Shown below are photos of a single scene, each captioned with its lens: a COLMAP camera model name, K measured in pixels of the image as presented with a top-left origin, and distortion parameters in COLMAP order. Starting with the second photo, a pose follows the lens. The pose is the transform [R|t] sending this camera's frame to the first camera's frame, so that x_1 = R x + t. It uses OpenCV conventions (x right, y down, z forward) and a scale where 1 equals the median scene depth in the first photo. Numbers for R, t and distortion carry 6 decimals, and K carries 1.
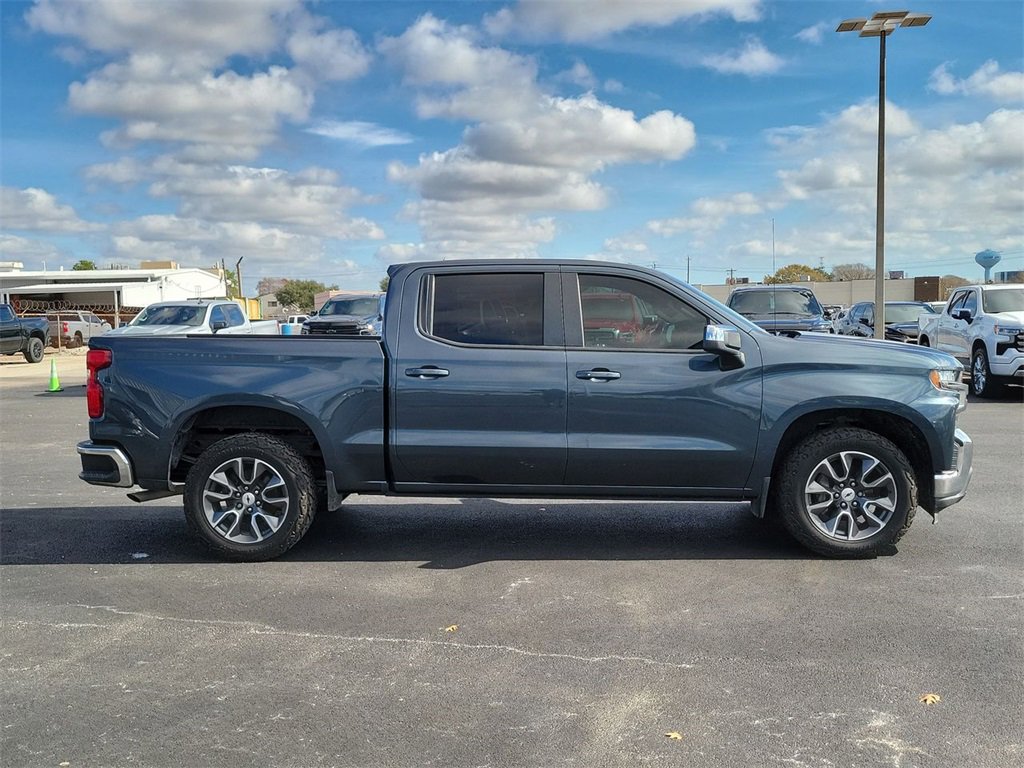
lens RADIAL K [[1131.4, 0, 490.9], [0, 1131.4, 379.8], [0, 0, 1]] dist [0.059144, 0.007226]
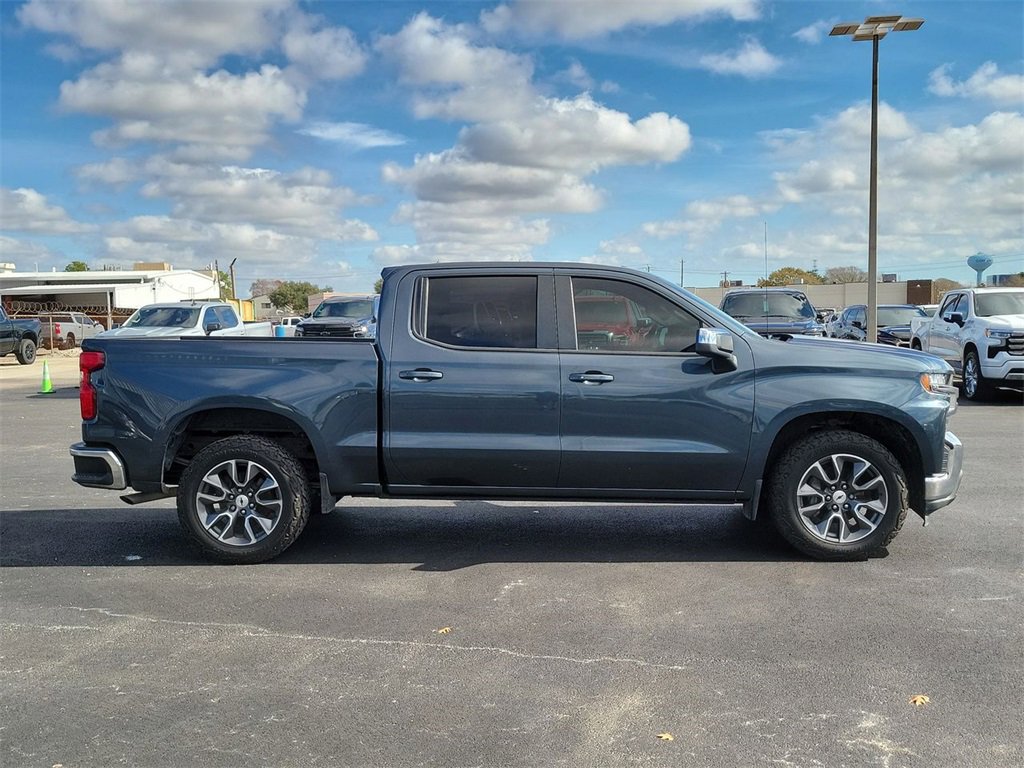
lens RADIAL K [[1141.3, 0, 490.0], [0, 1141.3, 388.3], [0, 0, 1]] dist [0.058388, 0.005155]
pose [[0.999995, 0.001516, 0.002827, 0.001777], [-0.001531, 0.999985, 0.005171, 0.000100], [-0.002820, -0.005175, 0.999983, -0.007606]]
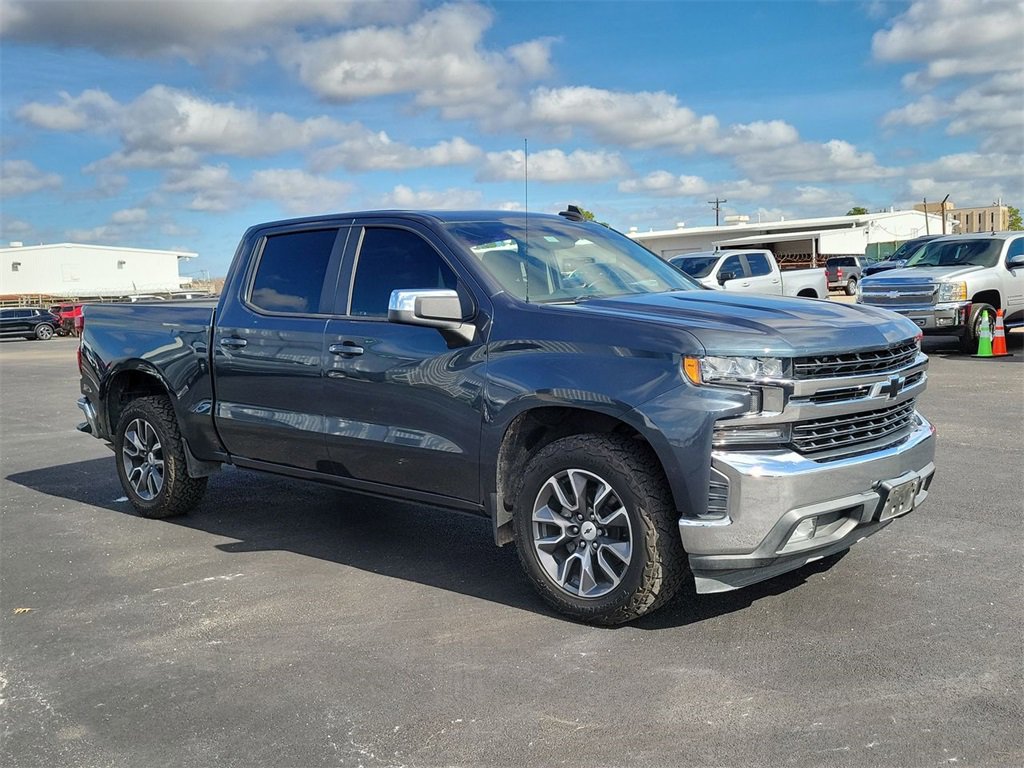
lens RADIAL K [[1102.4, 0, 533.3], [0, 1102.4, 371.3], [0, 0, 1]] dist [0.020912, 0.022700]
pose [[0.733366, 0.039256, -0.678699, 0.523792], [-0.007824, 0.998753, 0.049314, -0.020880], [0.679789, -0.030855, 0.732759, 0.342541]]
